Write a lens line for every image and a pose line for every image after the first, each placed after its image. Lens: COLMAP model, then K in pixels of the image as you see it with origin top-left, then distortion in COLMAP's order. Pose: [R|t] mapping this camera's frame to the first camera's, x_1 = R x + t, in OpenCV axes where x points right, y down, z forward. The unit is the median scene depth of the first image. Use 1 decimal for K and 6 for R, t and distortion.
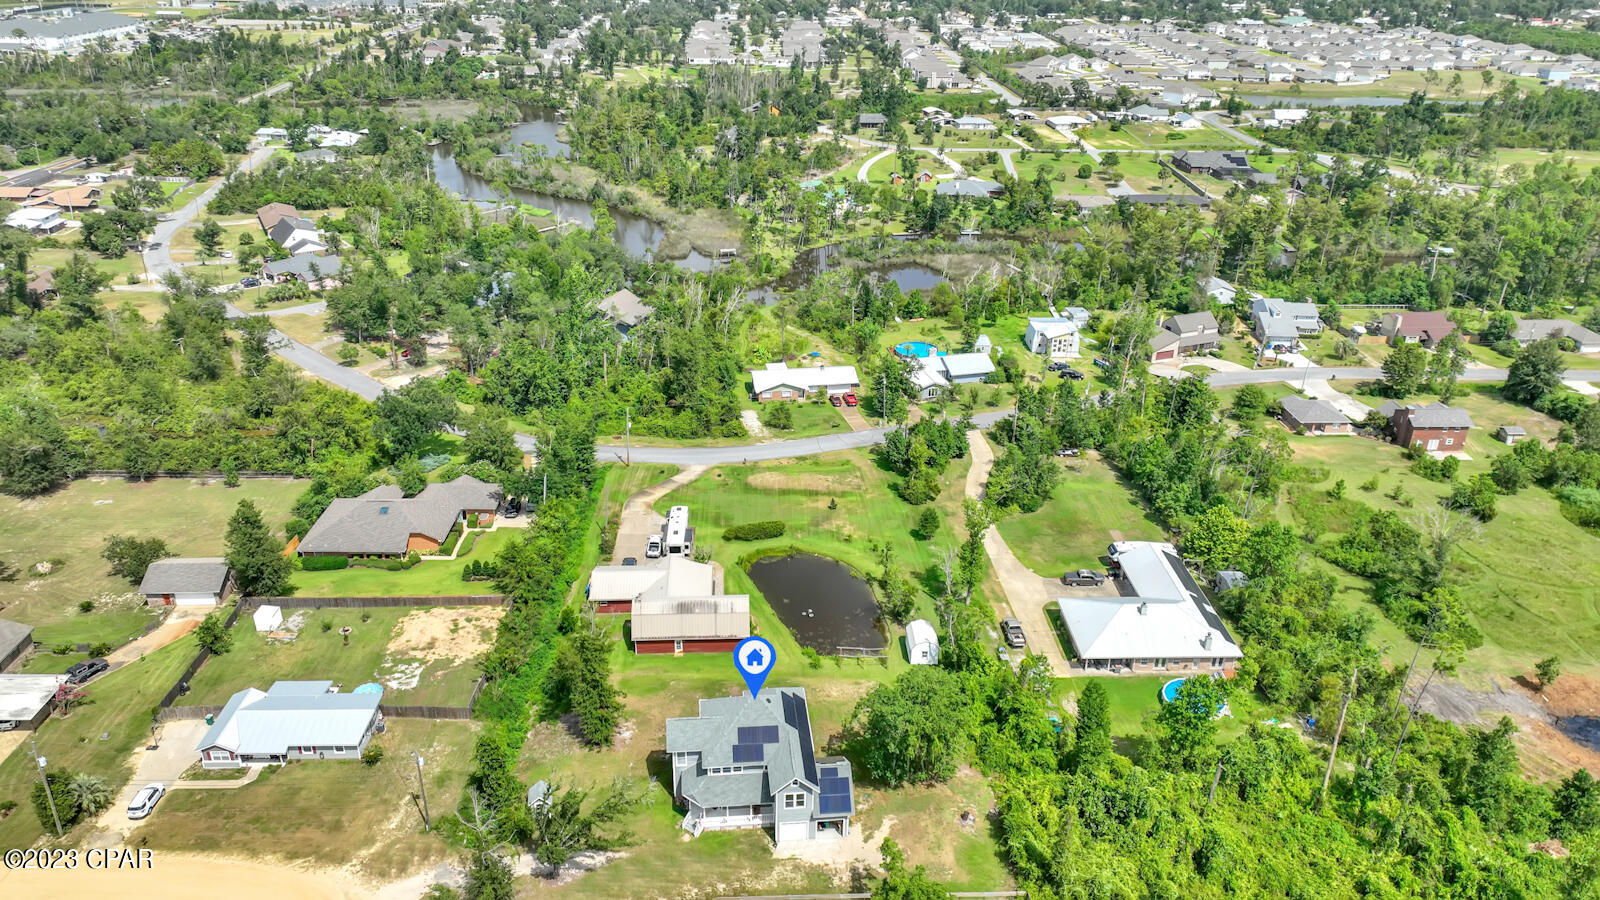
lens RADIAL K [[1119.3, 0, 800.0], [0, 1119.3, 450.0], [0, 0, 1]] dist [0.004828, 0.011593]
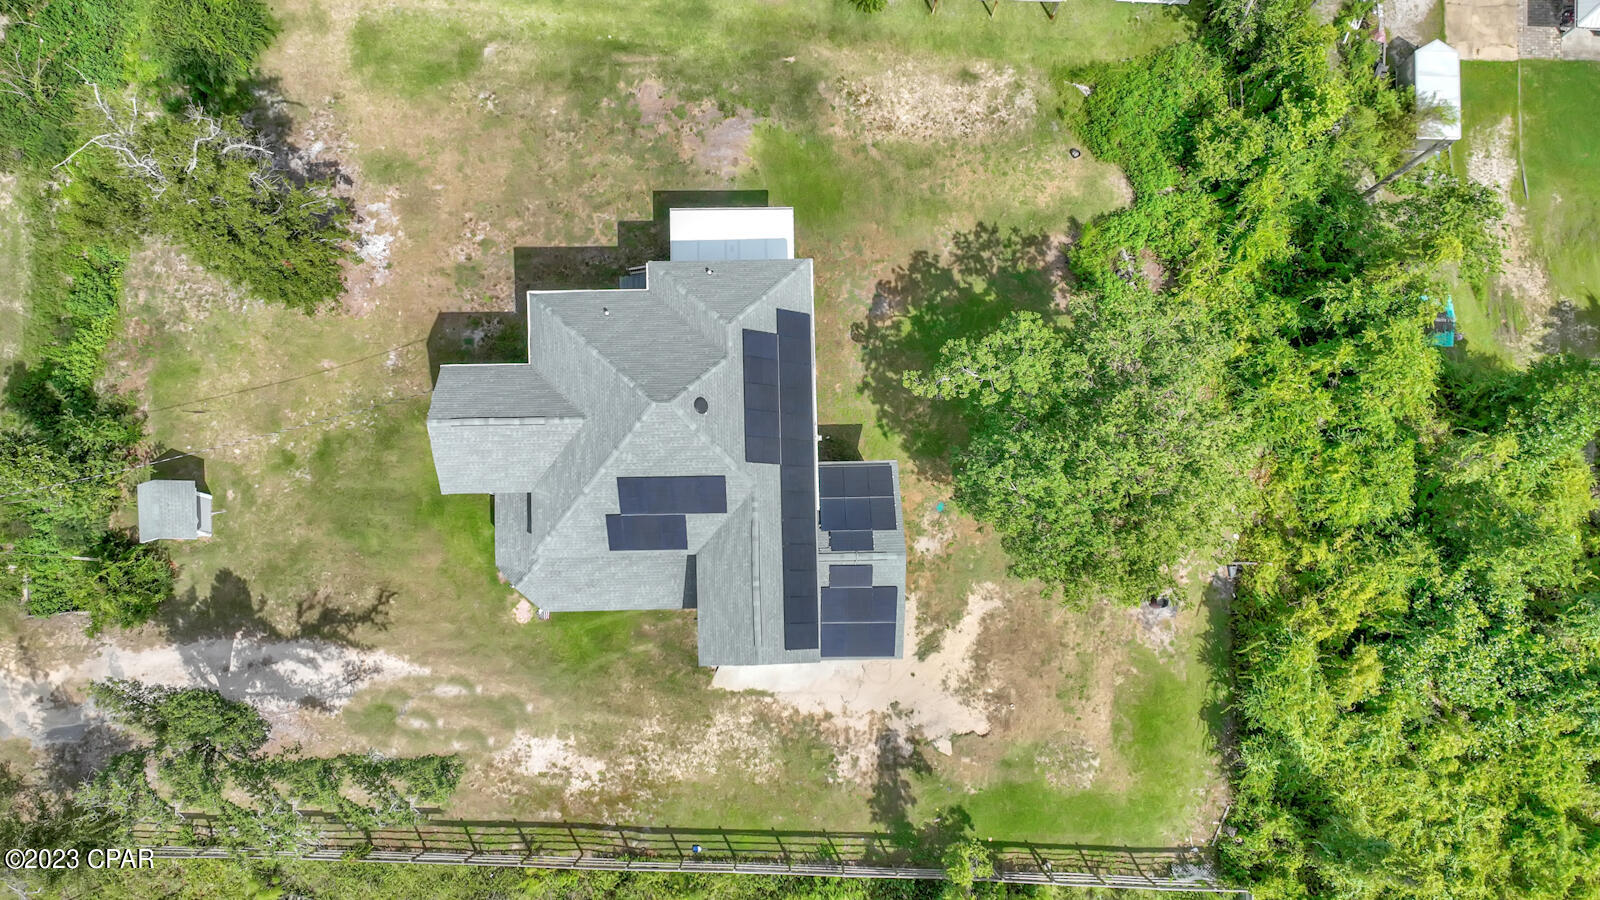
lens RADIAL K [[1119.3, 0, 800.0], [0, 1119.3, 450.0], [0, 0, 1]] dist [0.004828, 0.011593]
pose [[0.997133, 0.075650, -0.001746, 0.004707], [-0.035782, 0.491714, 0.870021, -0.078023], [0.066676, -0.867464, 0.493011, 0.843308]]
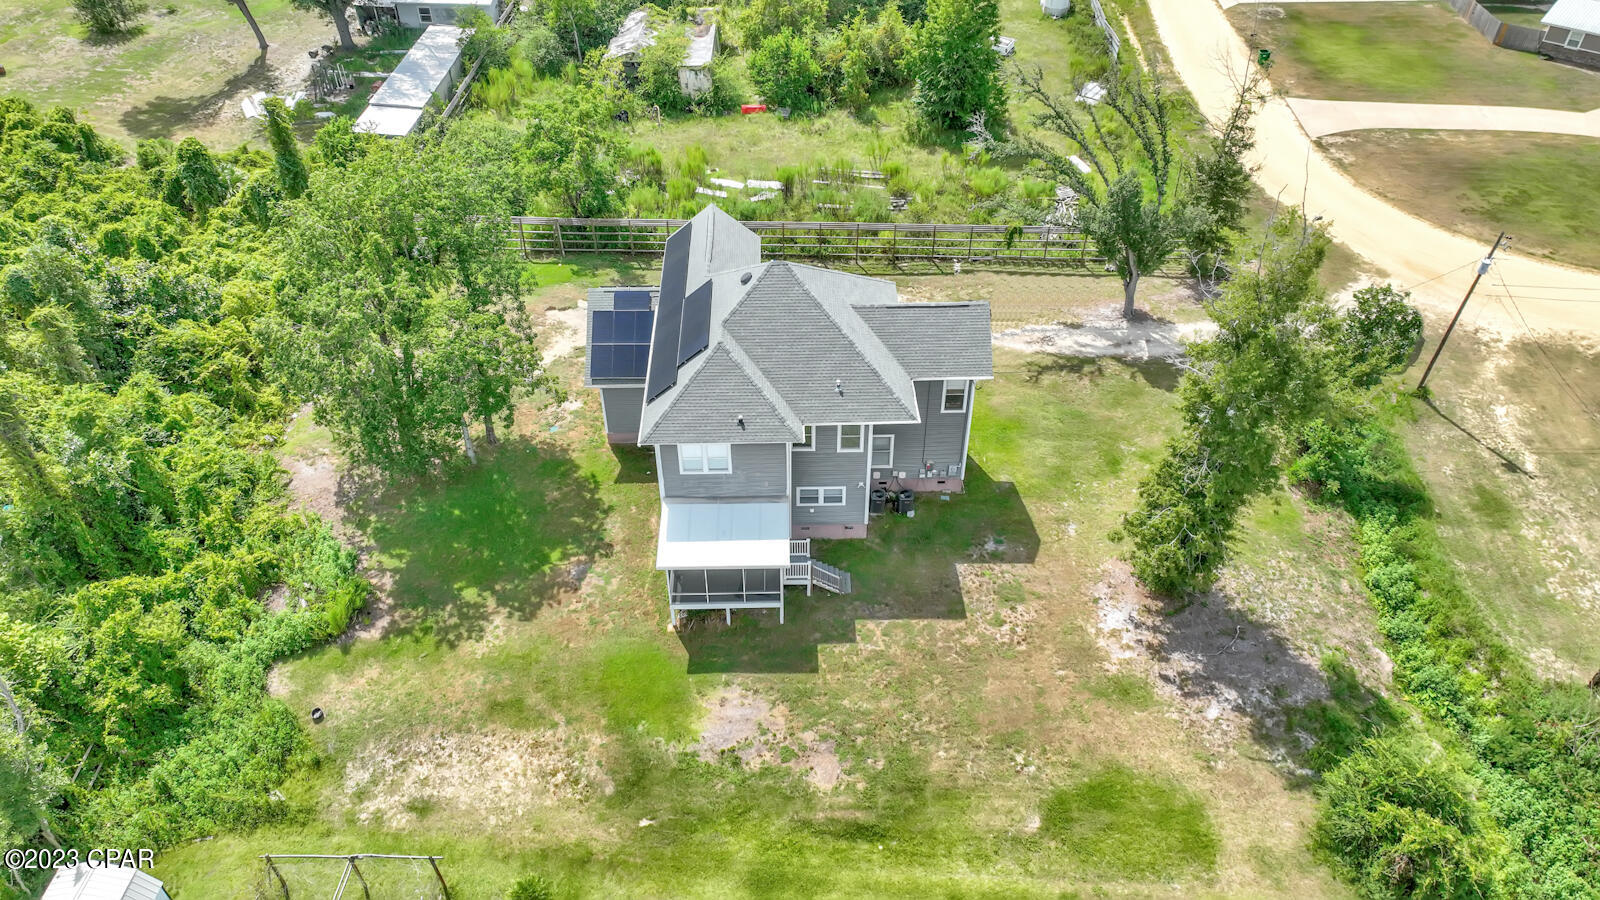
lens RADIAL K [[1119.3, 0, 800.0], [0, 1119.3, 450.0], [0, 0, 1]] dist [0.004828, 0.011593]
pose [[-0.996965, -0.059945, 0.049672, -0.073769], [0.021197, 0.404921, 0.914106, -0.129823], [-0.074909, 0.912385, -0.402421, 1.251878]]
